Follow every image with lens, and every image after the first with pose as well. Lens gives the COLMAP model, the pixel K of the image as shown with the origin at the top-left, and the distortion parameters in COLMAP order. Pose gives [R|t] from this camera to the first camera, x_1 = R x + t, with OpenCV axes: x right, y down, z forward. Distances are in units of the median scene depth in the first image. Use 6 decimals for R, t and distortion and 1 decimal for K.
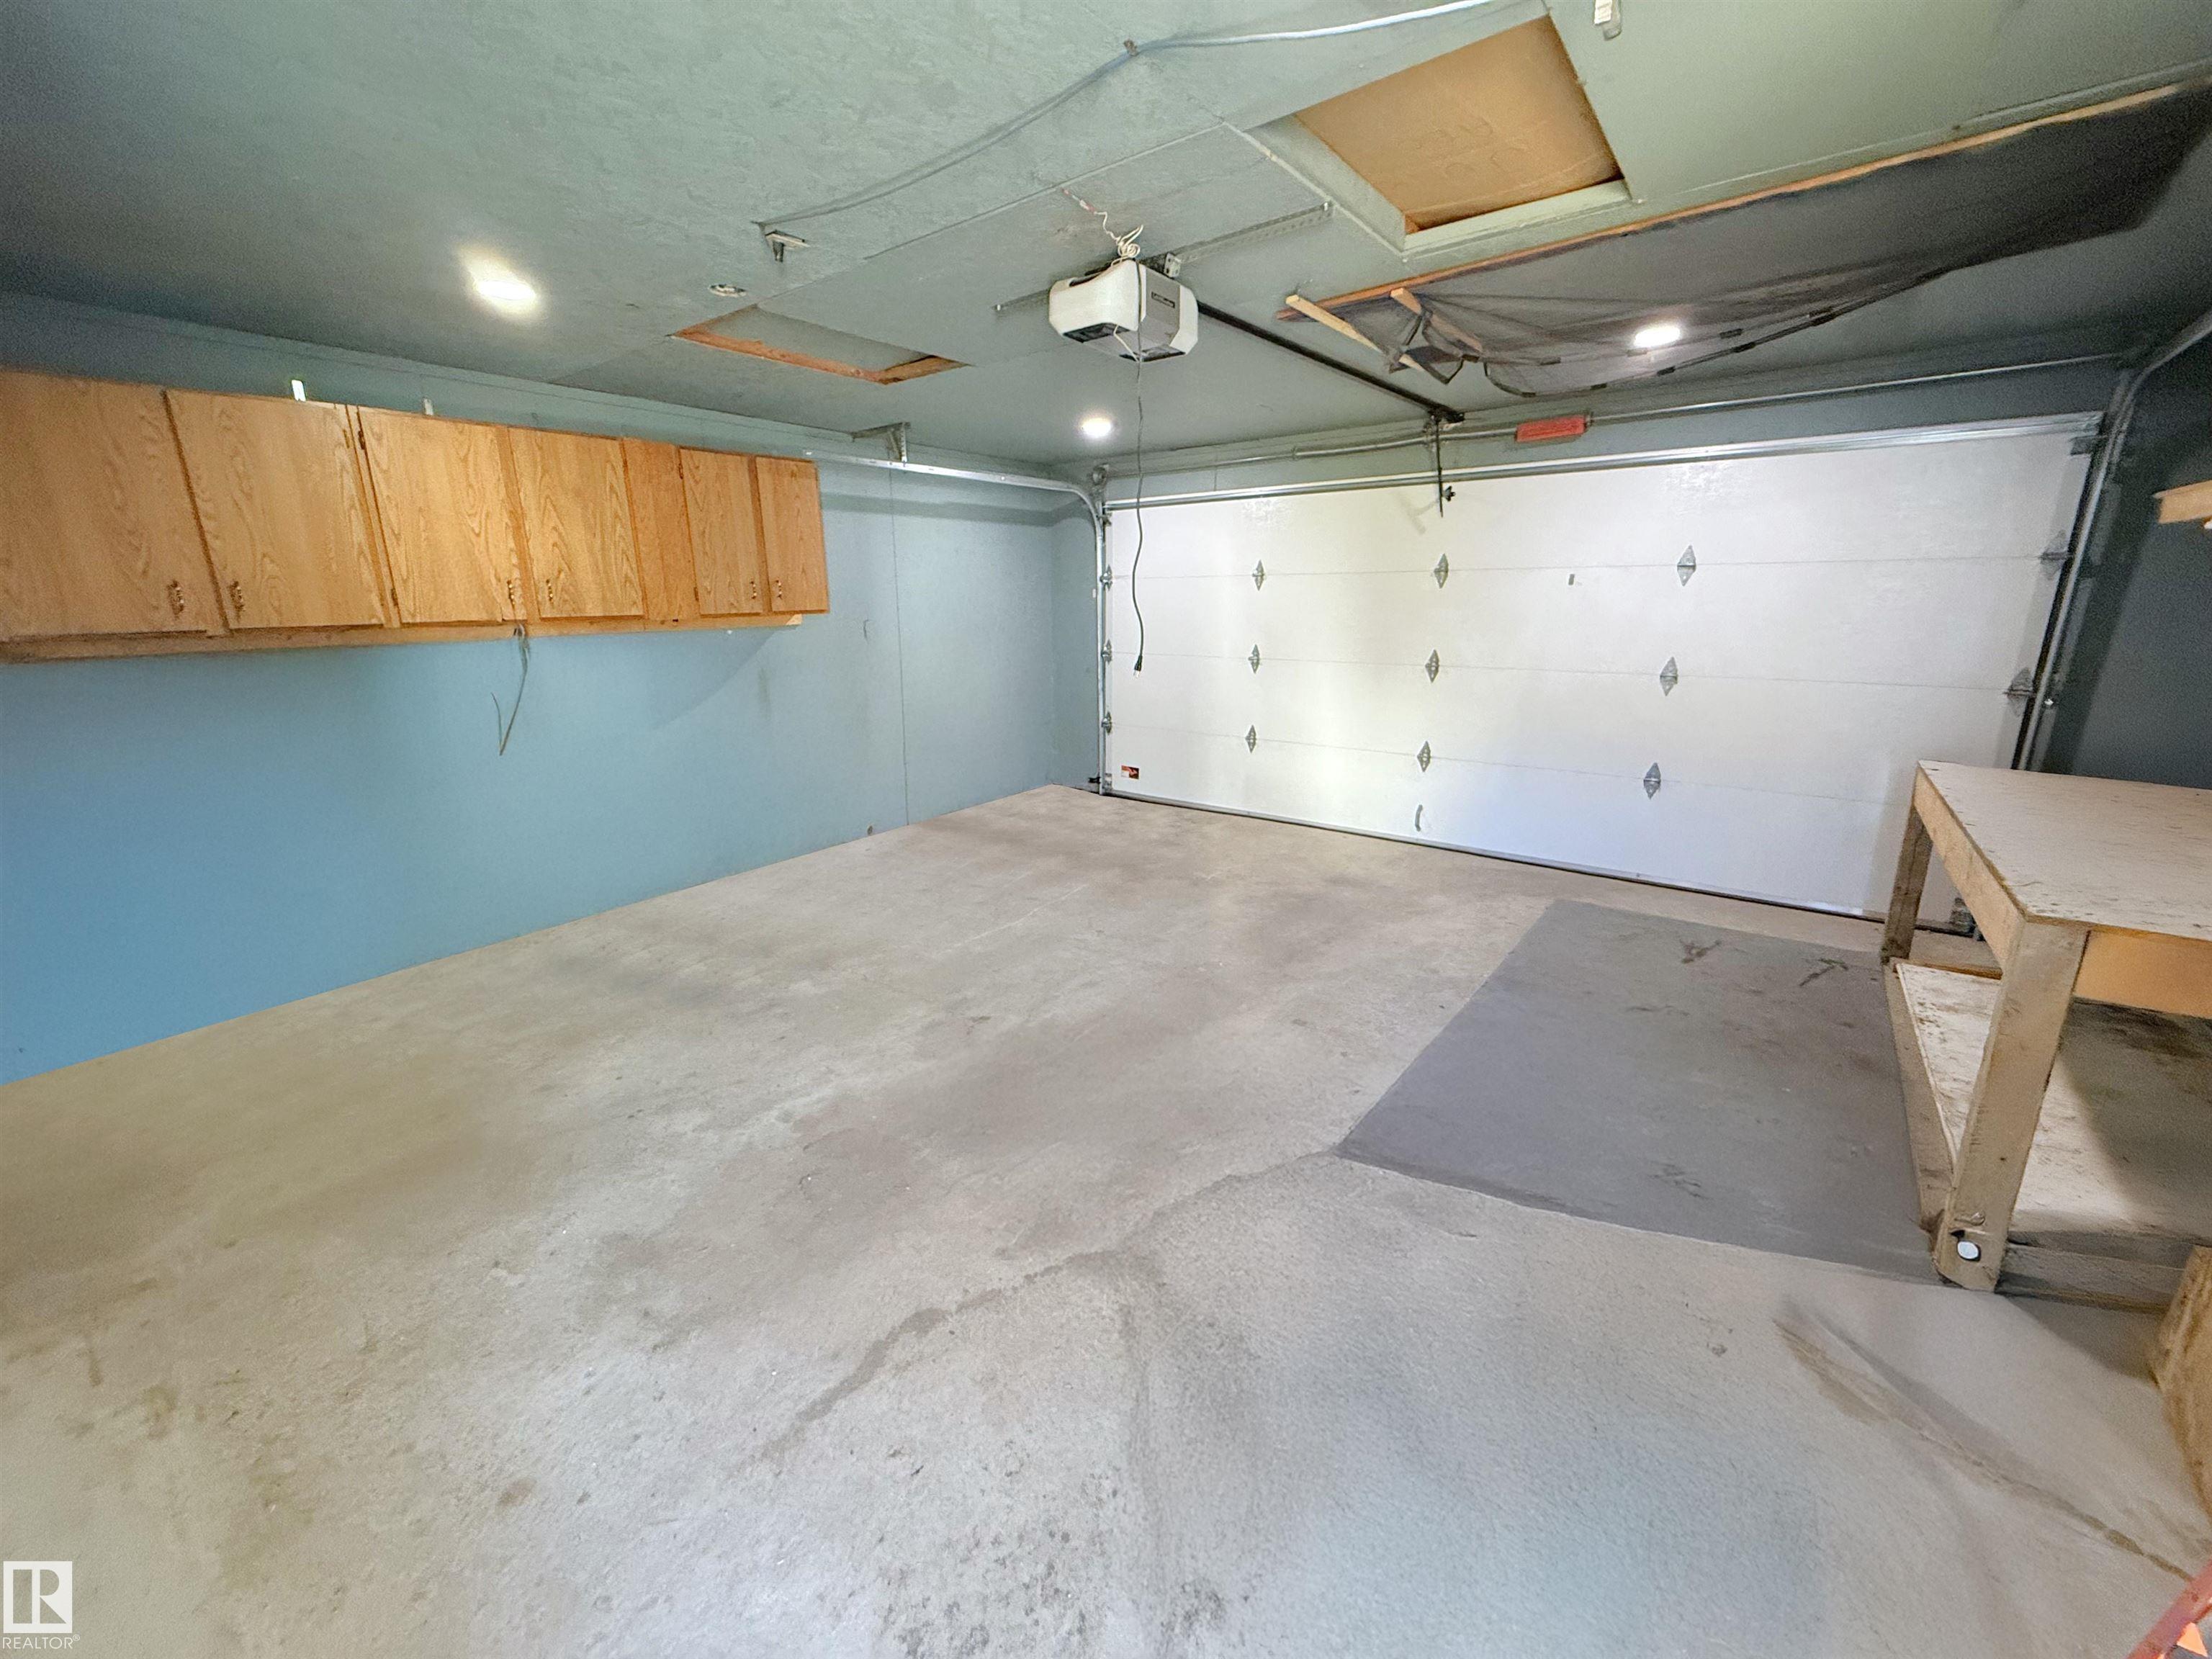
lens RADIAL K [[877.3, 0, 1102.8], [0, 877.3, 829.2], [0, 0, 1]] dist [-0.001806, 0.000377]
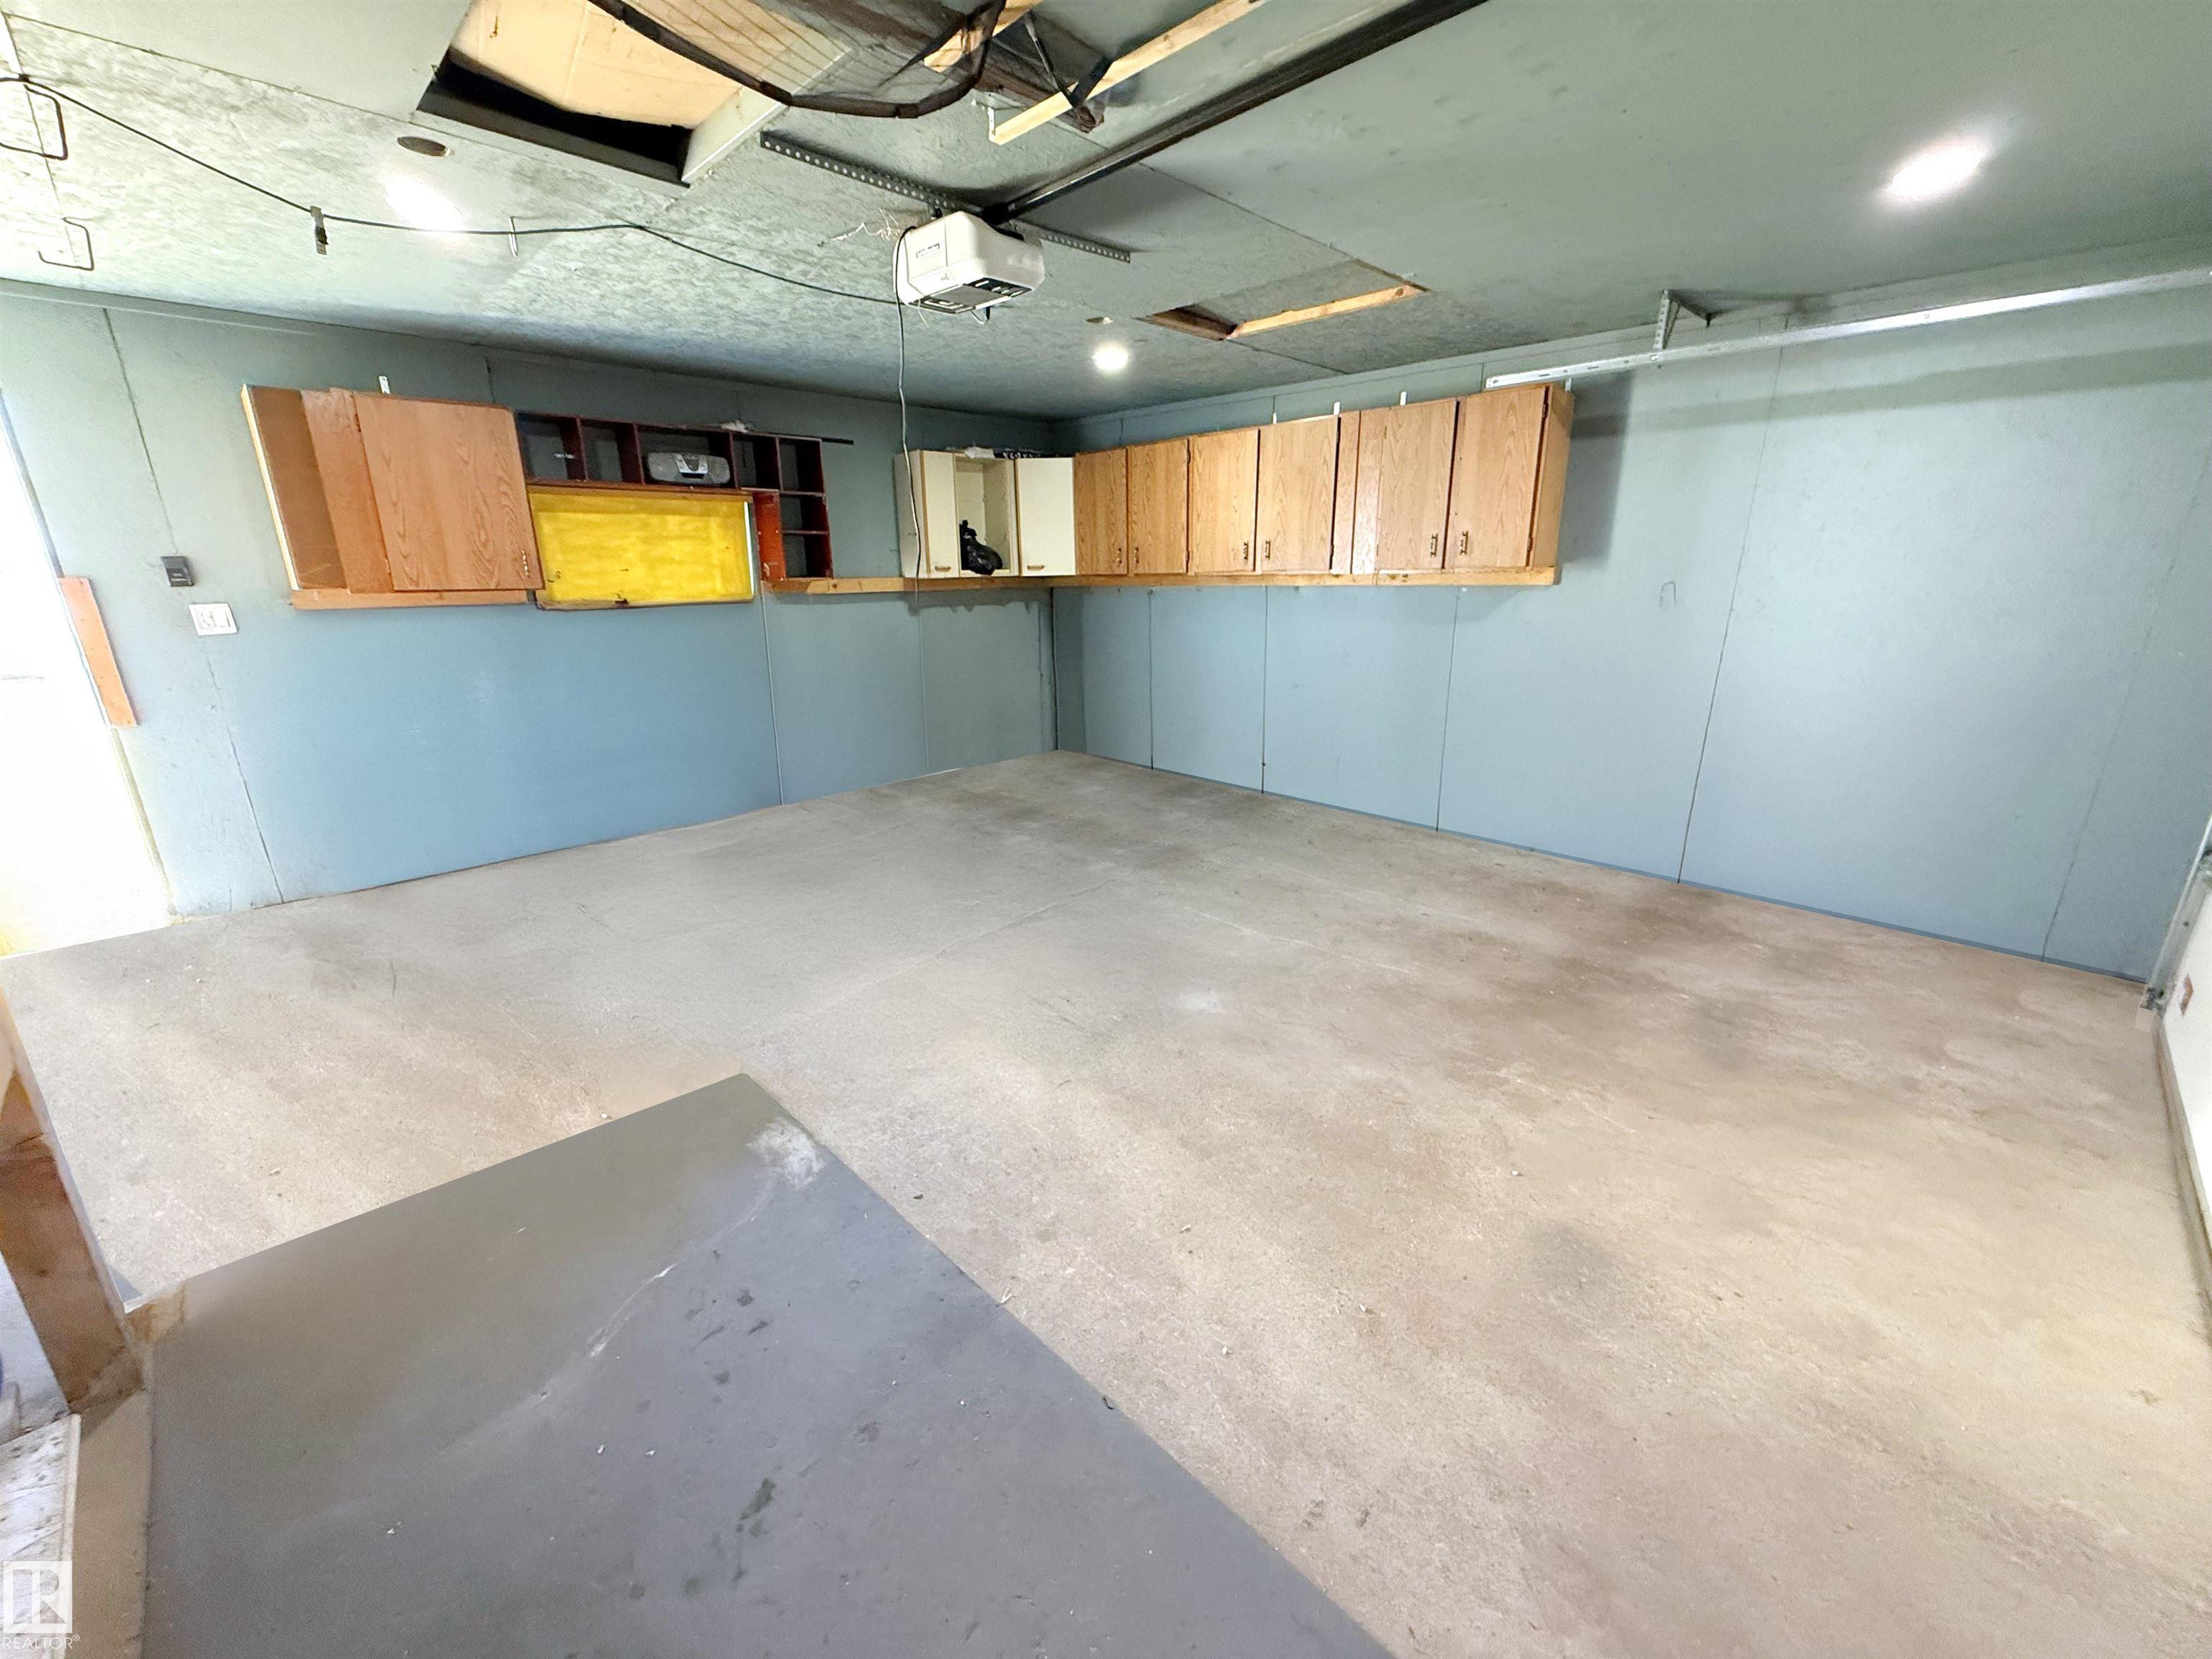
lens RADIAL K [[892.9, 0, 1097.0], [0, 892.9, 827.9], [0, 0, 1]] dist [-0.000405, 0.000712]
pose [[-0.124760, 0.285316, -0.950279, 0.688644], [-0.246905, 0.918705, 0.308251, -0.209632], [0.960975, 0.273086, -0.044172, 0.814779]]
